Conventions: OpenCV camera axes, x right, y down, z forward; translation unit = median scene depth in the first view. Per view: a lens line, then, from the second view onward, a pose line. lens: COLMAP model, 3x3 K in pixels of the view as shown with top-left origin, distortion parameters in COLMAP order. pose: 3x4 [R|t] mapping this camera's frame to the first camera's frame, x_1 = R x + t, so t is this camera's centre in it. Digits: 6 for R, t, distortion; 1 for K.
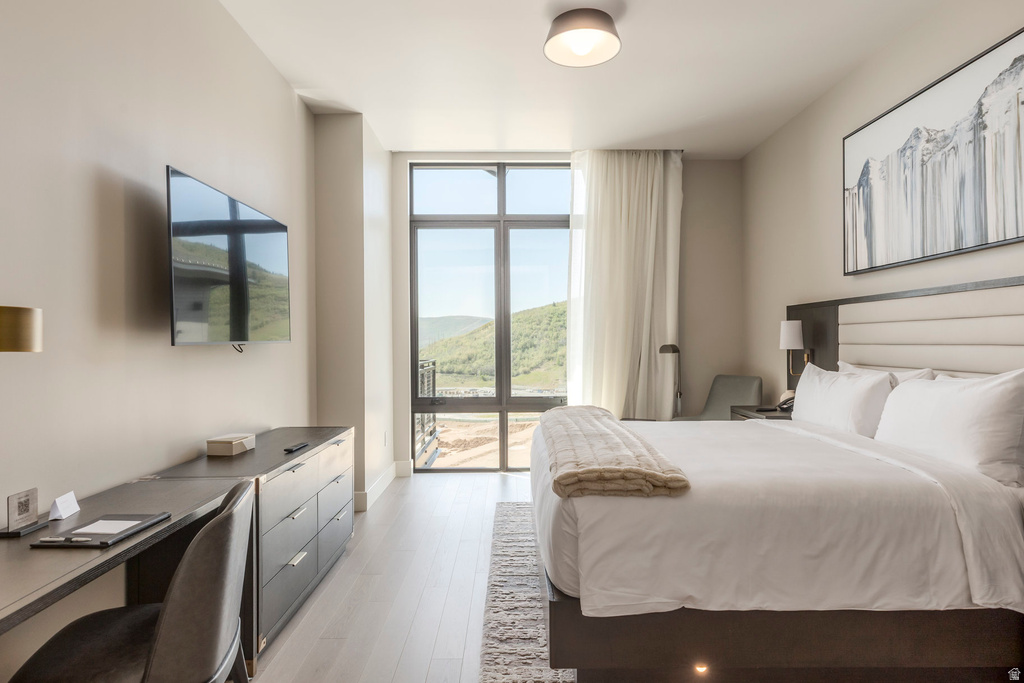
lens RADIAL K [[573.7, 0, 527.4], [0, 573.7, 341.1], [0, 0, 1]] dist [0.008757, 0.000888]
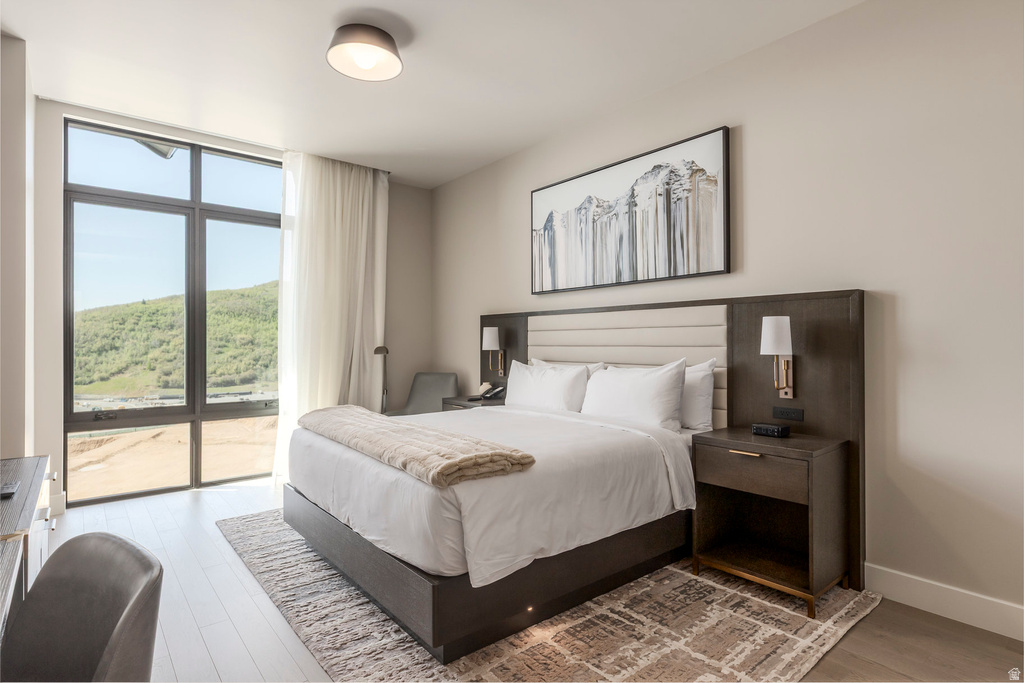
lens RADIAL K [[523.6, 0, 512.0], [0, 523.6, 341.5], [0, 0, 1]] dist [0.000754, 0.000410]
pose [[0.788230, 0.004769, 0.615362, -0.248220], [-0.002492, 0.999987, -0.004558, 0.000943], [-0.615376, 0.002059, 0.788231, 0.078052]]
